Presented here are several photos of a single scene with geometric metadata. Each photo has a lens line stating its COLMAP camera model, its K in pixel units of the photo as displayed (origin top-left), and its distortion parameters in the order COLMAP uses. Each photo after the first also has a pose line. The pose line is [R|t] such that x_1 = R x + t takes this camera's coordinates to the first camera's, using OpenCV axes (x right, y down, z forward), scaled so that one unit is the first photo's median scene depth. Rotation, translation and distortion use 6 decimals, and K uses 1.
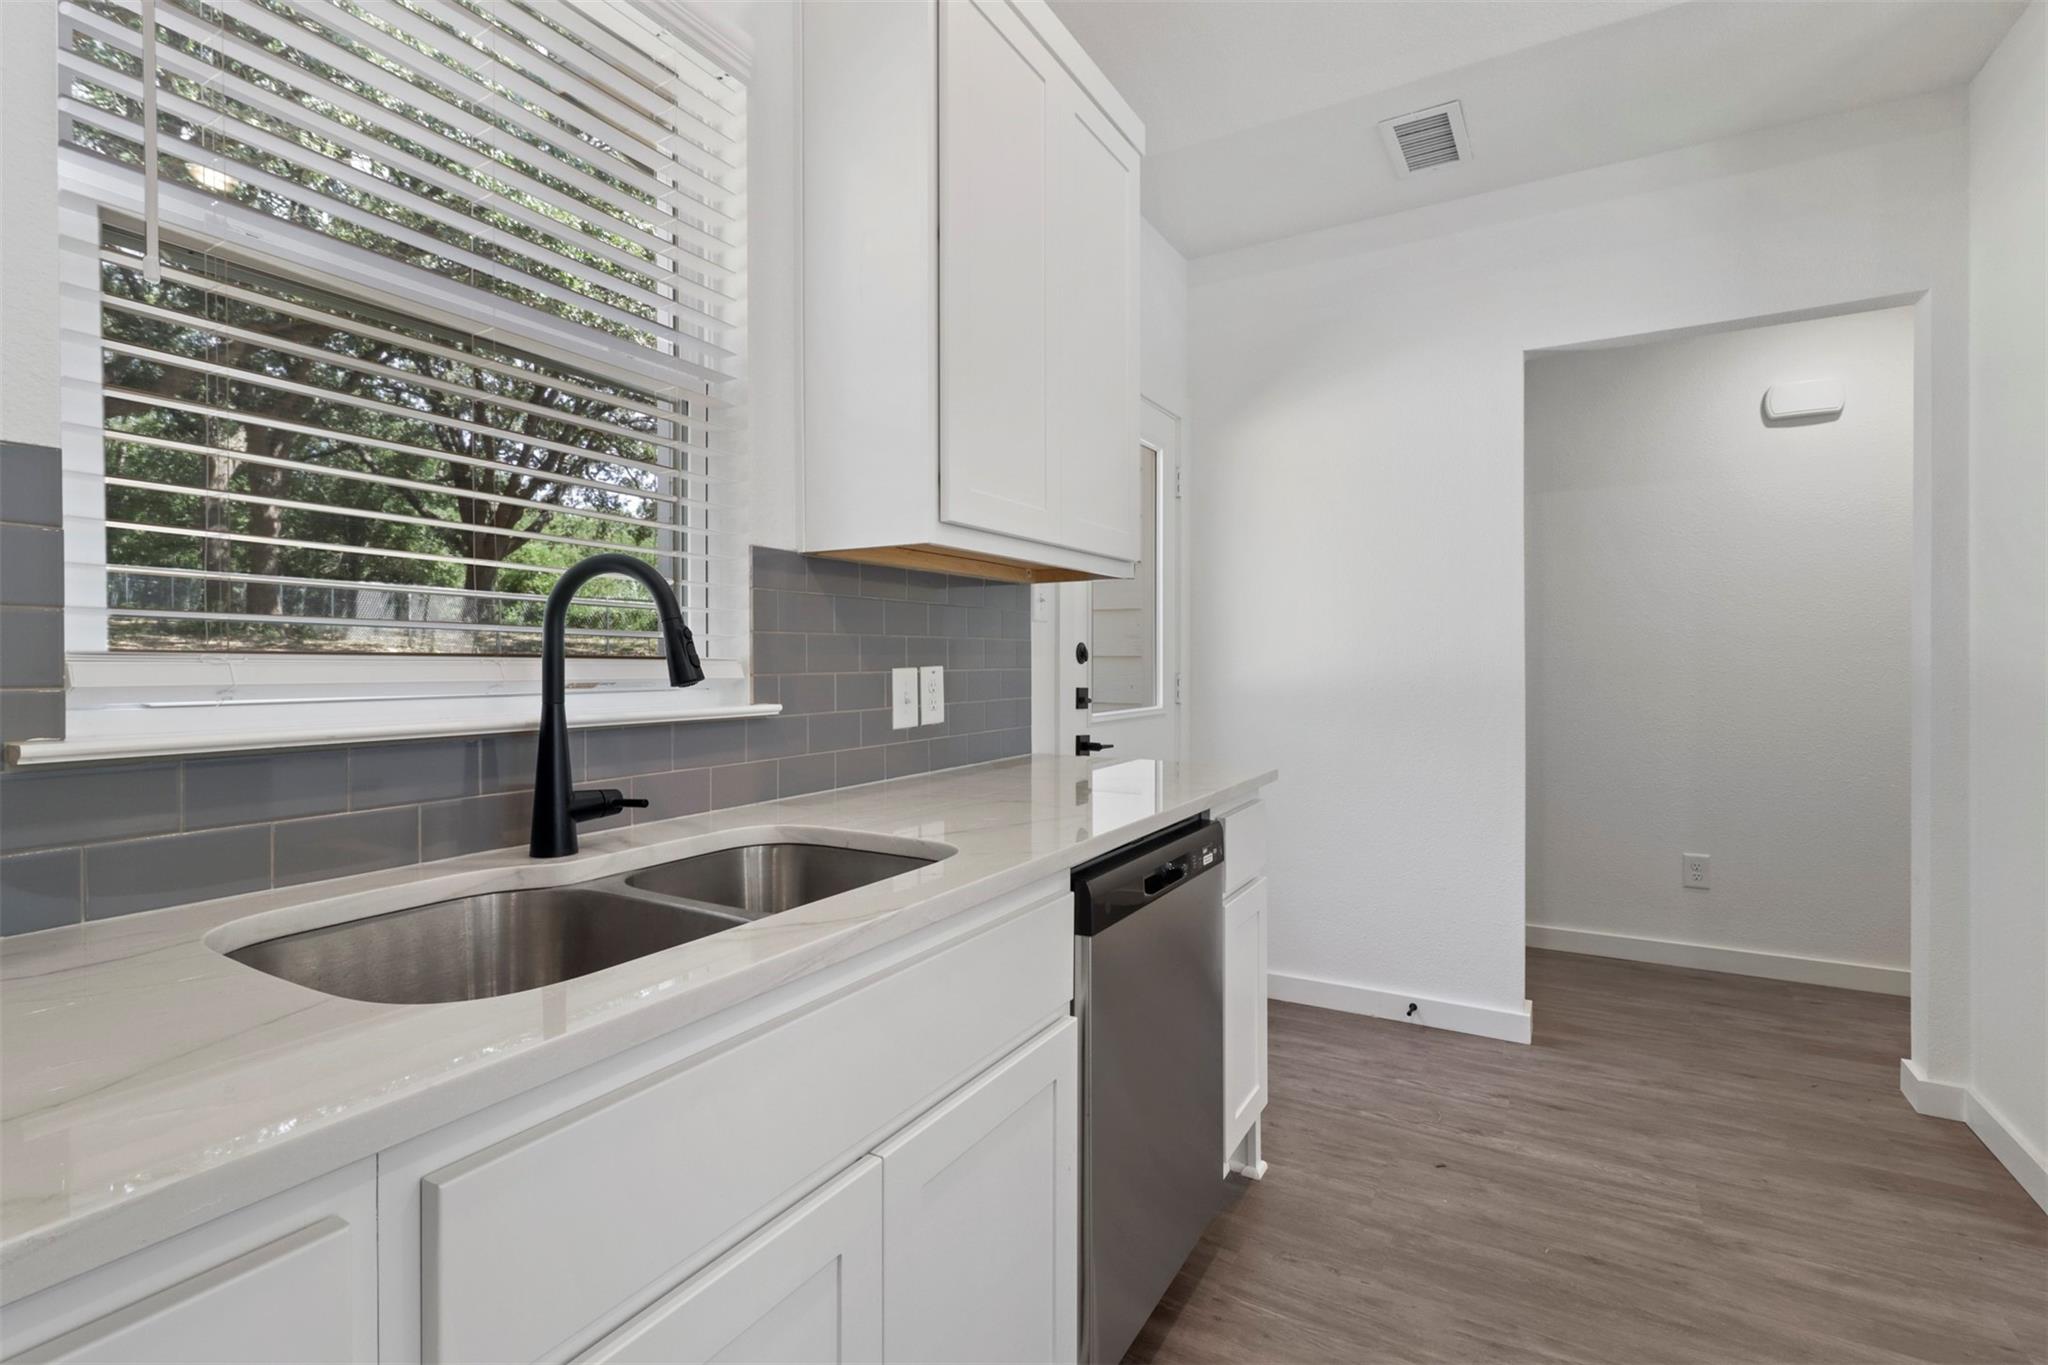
lens RADIAL K [[939.9, 0, 984.7], [0, 939.9, 664.0], [0, 0, 1]] dist [-0.000329, -0.000264]
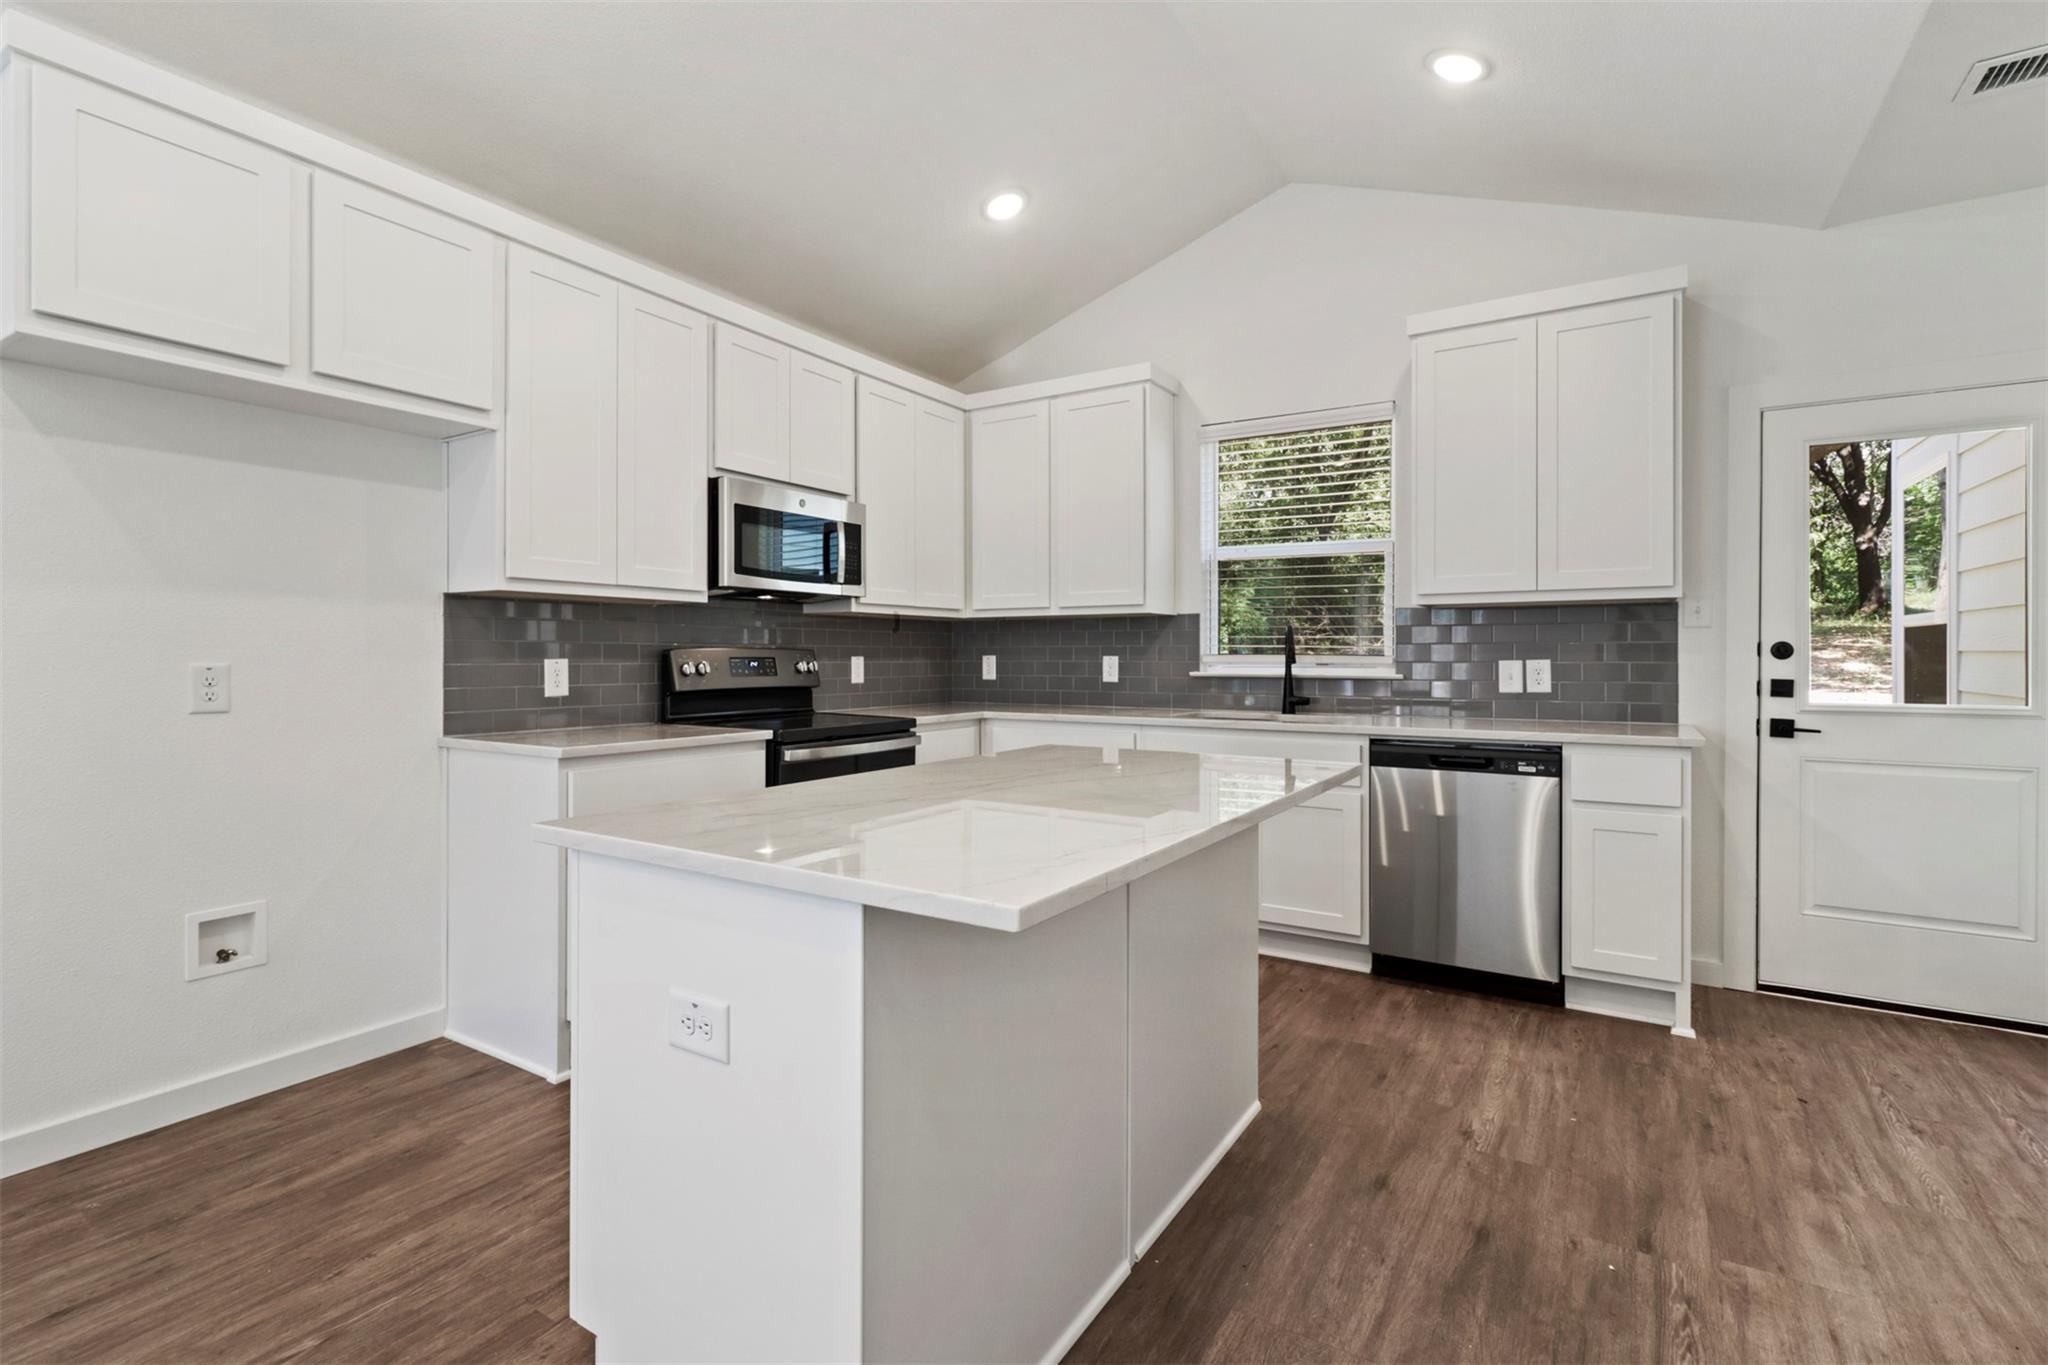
lens RADIAL K [[965.6, 0, 1011.8], [0, 965.6, 649.3], [0, 0, 1]] dist [0.007650, 0.000368]
pose [[-0.044947, -0.003490, -0.998983, 1.947081], [-0.000974, 0.999994, -0.003449, -0.010257], [0.998989, 0.000818, -0.044950, 0.106398]]
